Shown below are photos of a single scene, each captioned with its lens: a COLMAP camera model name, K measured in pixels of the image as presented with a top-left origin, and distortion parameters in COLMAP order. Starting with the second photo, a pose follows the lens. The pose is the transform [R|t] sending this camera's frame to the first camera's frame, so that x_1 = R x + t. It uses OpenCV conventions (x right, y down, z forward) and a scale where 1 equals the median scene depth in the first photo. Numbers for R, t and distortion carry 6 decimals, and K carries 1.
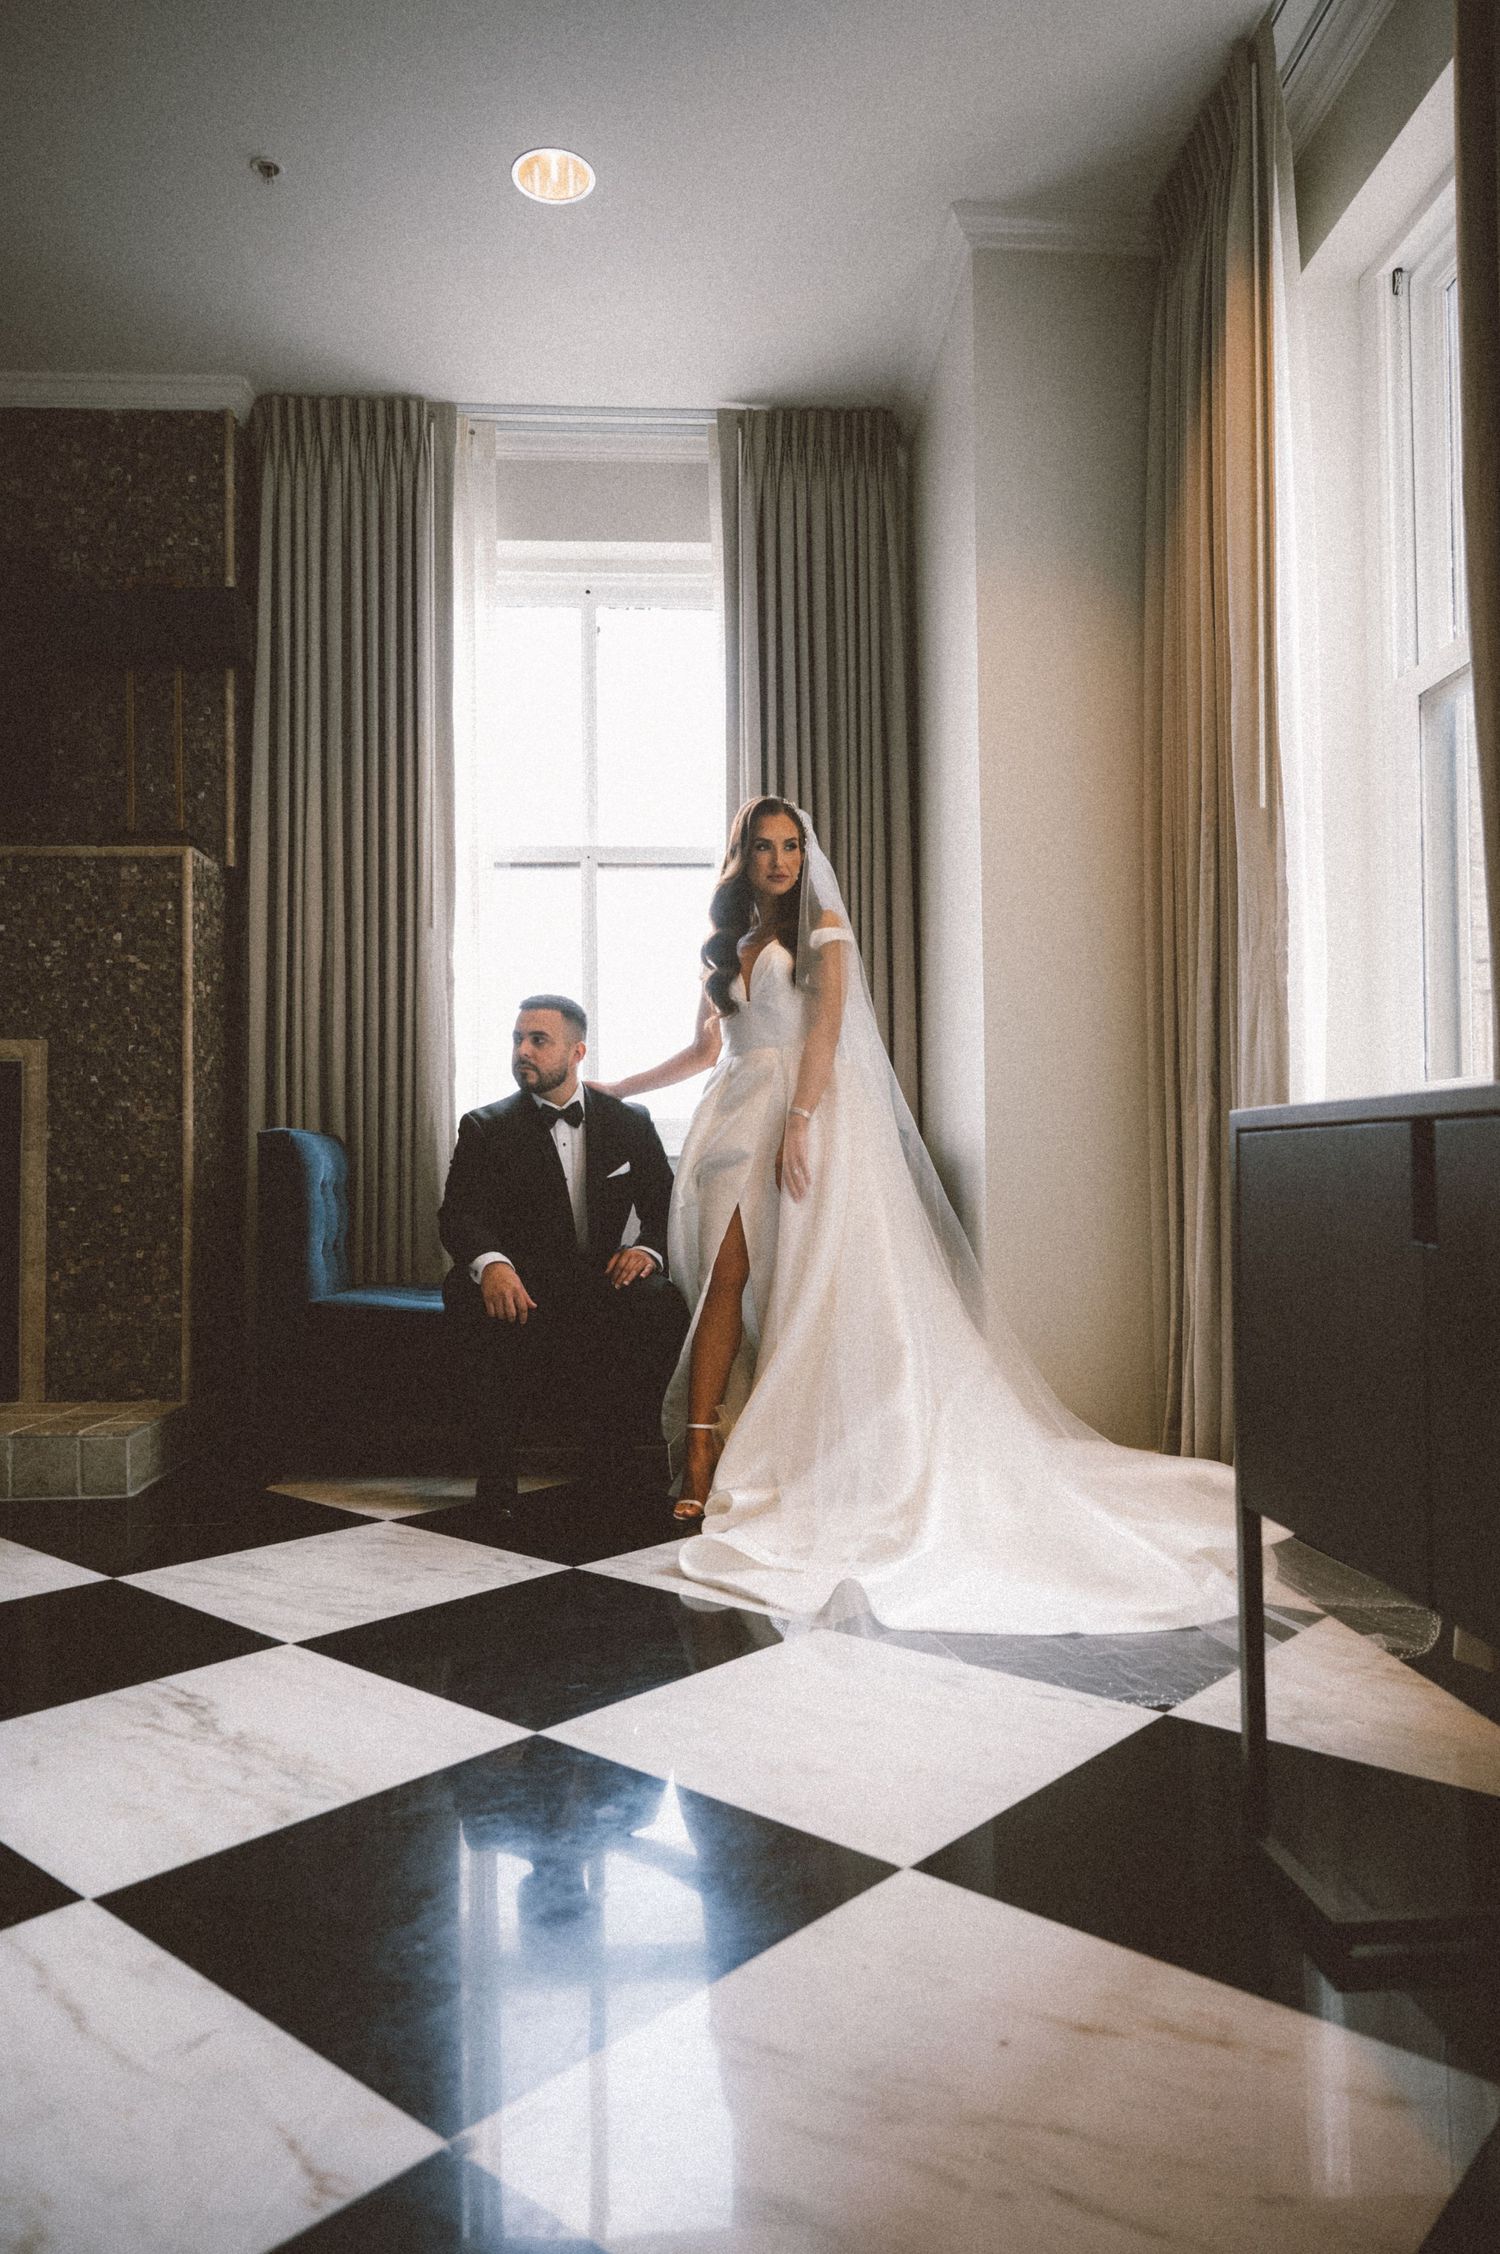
lens RADIAL K [[1473.3, 0, 761.5], [0, 1473.3, 1131.5], [0, 0, 1]] dist [-0.005443, -0.009614]
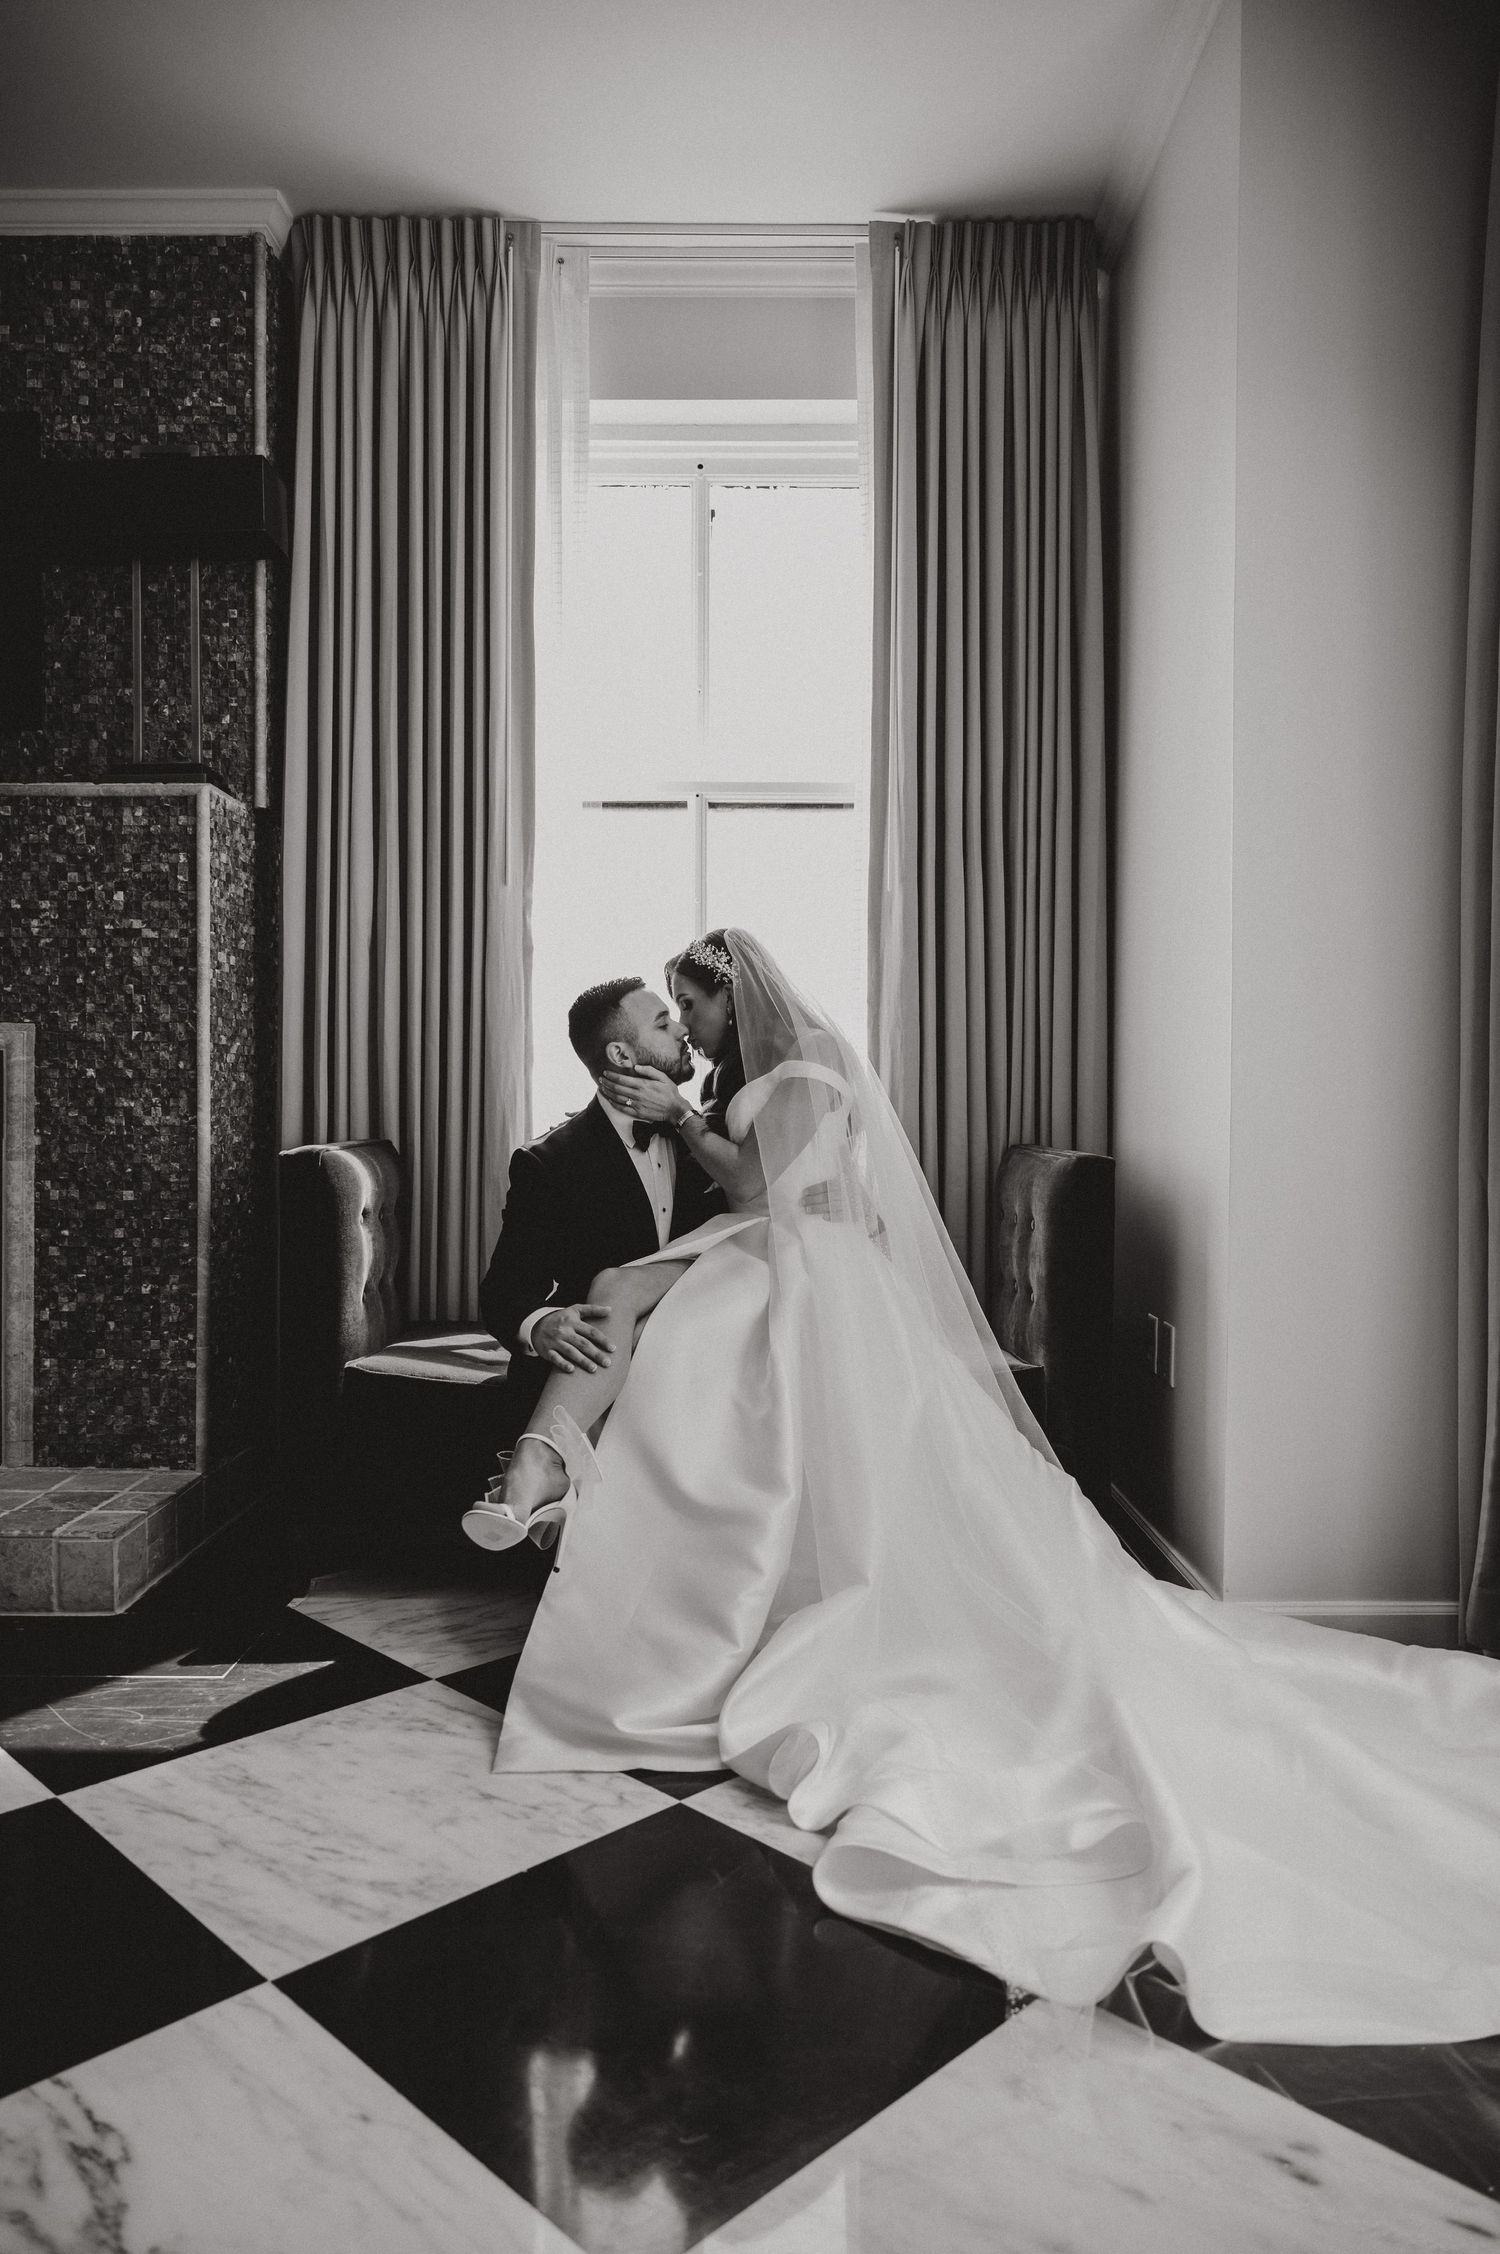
lens RADIAL K [[1473.3, 0, 749.7], [0, 1473.3, 1123.7], [0, 0, 1]] dist [-0.005443, -0.009614]
pose [[0.997620, 0.017668, -0.066656, -0.035223], [-0.014795, 0.998951, 0.043343, -0.046255], [0.067352, -0.042253, 0.996834, 0.206119]]
